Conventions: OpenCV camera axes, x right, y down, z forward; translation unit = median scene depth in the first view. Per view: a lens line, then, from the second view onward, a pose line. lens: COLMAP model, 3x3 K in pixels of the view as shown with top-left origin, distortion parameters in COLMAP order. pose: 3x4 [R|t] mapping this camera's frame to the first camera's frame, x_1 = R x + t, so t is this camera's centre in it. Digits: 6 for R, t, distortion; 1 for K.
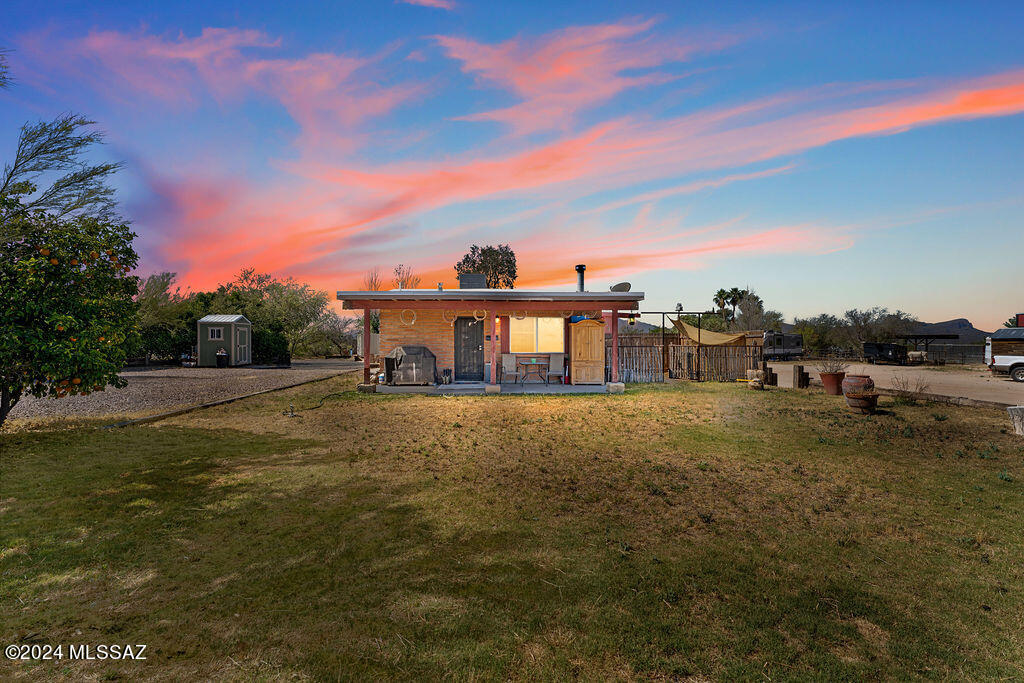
lens RADIAL K [[477.7, 0, 510.1], [0, 477.7, 341.4], [0, 0, 1]] dist [0.000101, 0.000003]
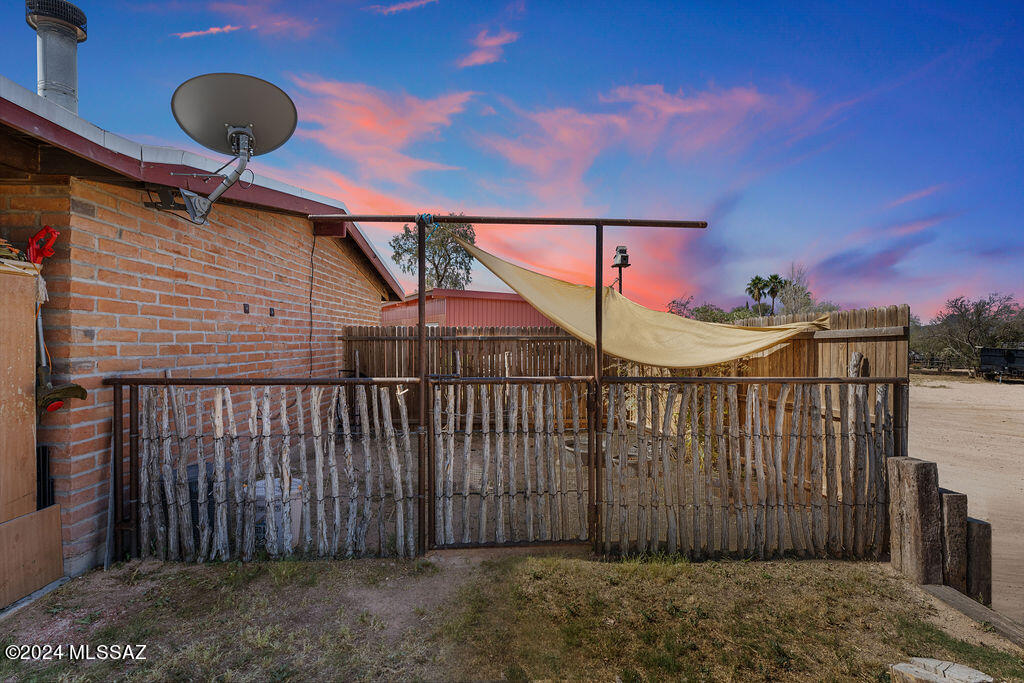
lens RADIAL K [[497.6, 0, 513.8], [0, 497.6, 340.6], [0, 0, 1]] dist [0.001891, 0.000358]
pose [[0.999089, 0.003738, -0.042512, 0.104675], [-0.003867, 0.999988, -0.002950, -0.001936], [0.042500, 0.003111, 0.999092, 0.222319]]
